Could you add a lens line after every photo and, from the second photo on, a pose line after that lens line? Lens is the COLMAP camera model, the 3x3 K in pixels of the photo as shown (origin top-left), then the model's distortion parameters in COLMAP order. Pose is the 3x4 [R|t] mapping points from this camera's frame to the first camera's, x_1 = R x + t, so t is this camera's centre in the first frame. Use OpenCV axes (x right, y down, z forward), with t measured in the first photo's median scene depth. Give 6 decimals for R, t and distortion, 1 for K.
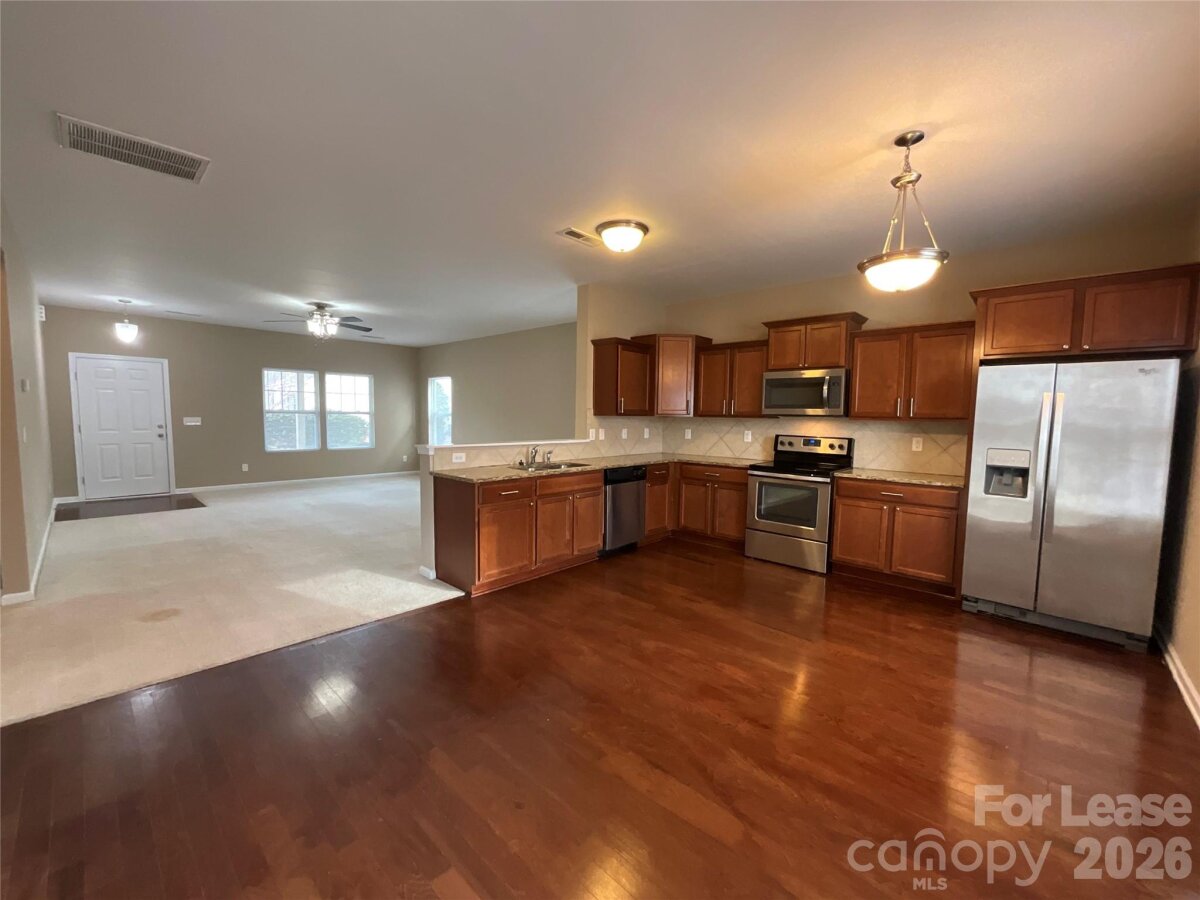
lens RADIAL K [[484.1, 0, 603.0], [0, 484.1, 452.5], [0, 0, 1]] dist [0.000525, -0.000505]
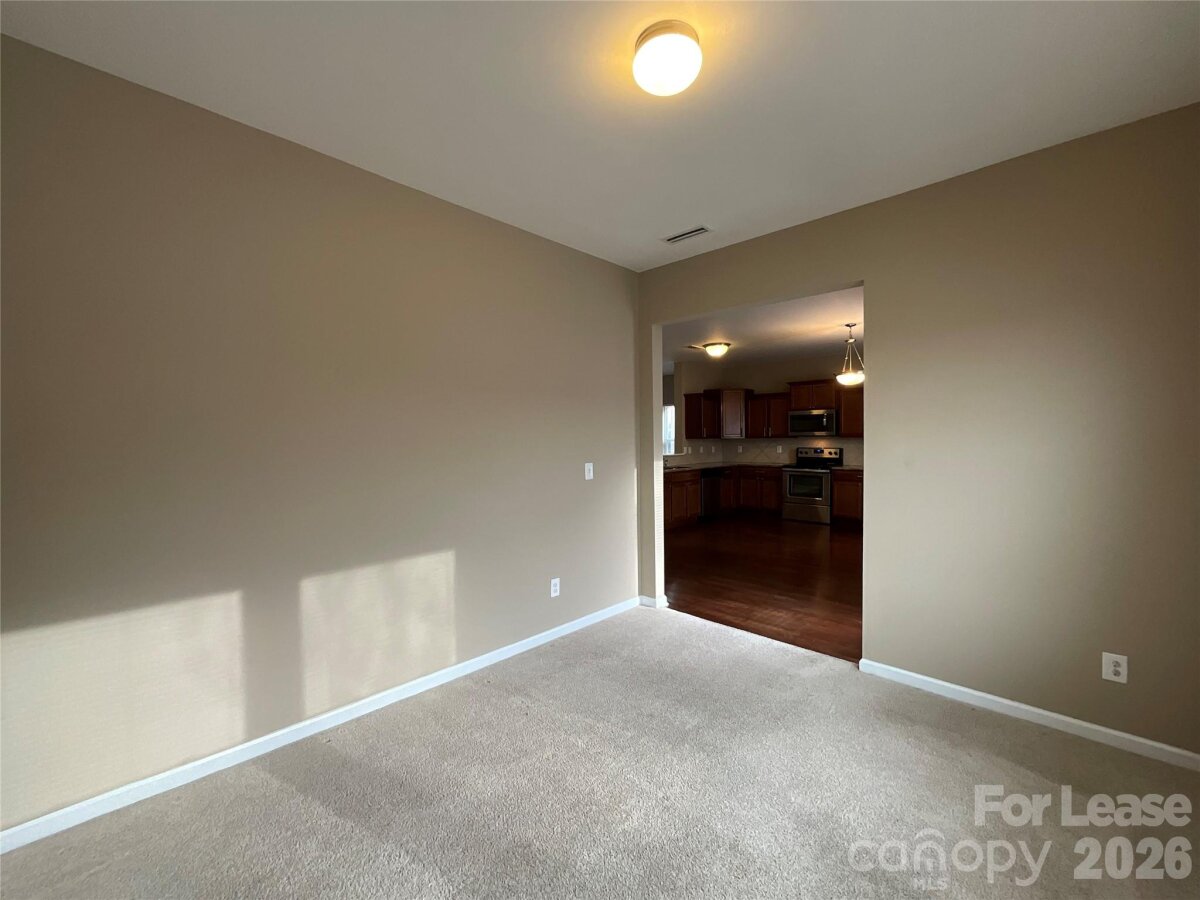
lens RADIAL K [[484.1, 0, 597.4], [0, 484.1, 450.6], [0, 0, 1]] dist [0.000525, -0.000505]
pose [[0.999288, -0.024747, -0.028483, -0.308596], [0.023236, 0.998366, -0.052200, 0.048763], [0.029728, 0.051501, 0.998230, -0.748512]]
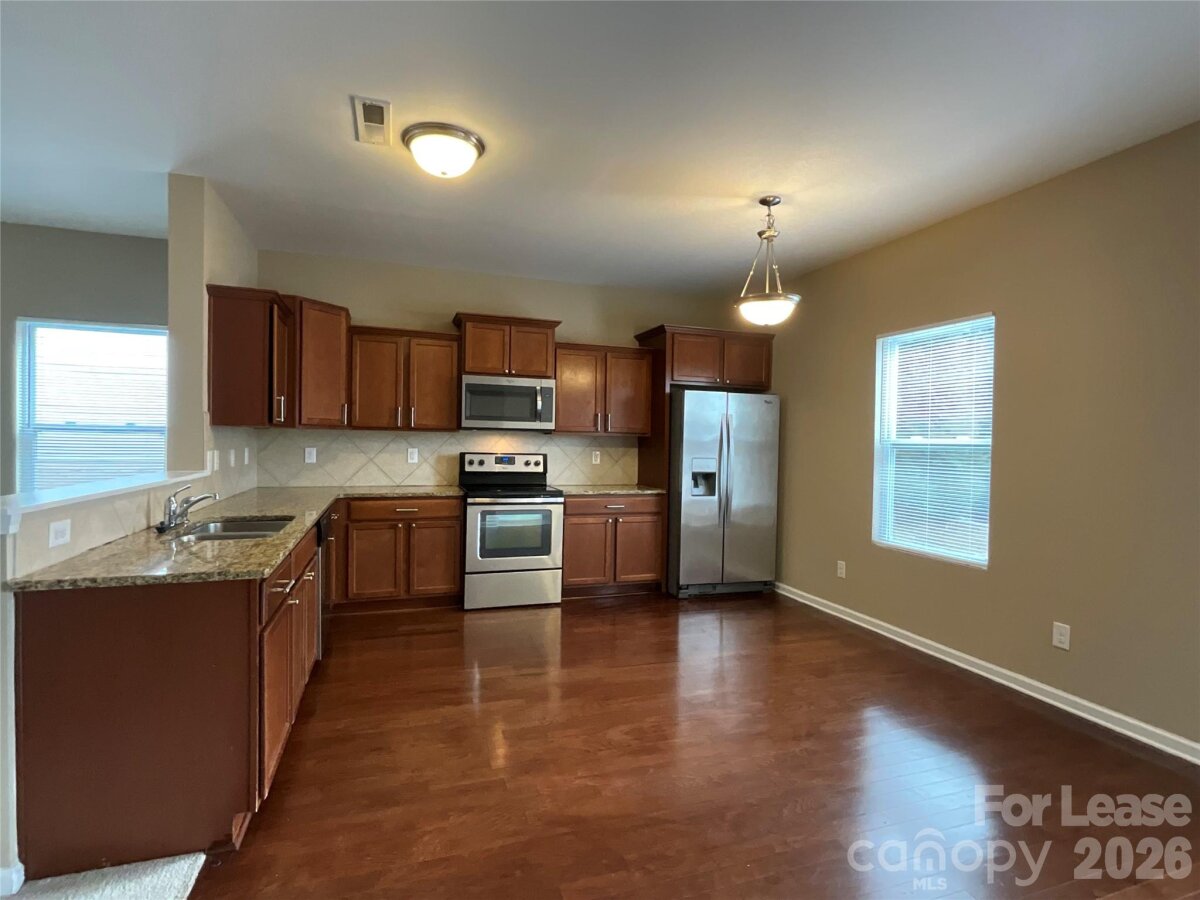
lens RADIAL K [[601.1, 0, 598.7], [0, 601.1, 451.7], [0, 0, 1]] dist [0.000965, 0.000145]
pose [[0.471899, -0.025286, 0.881290, -0.450390], [0.056415, 0.998406, -0.001561, -0.025270], [-0.879846, 0.050455, 0.472574, 0.350072]]
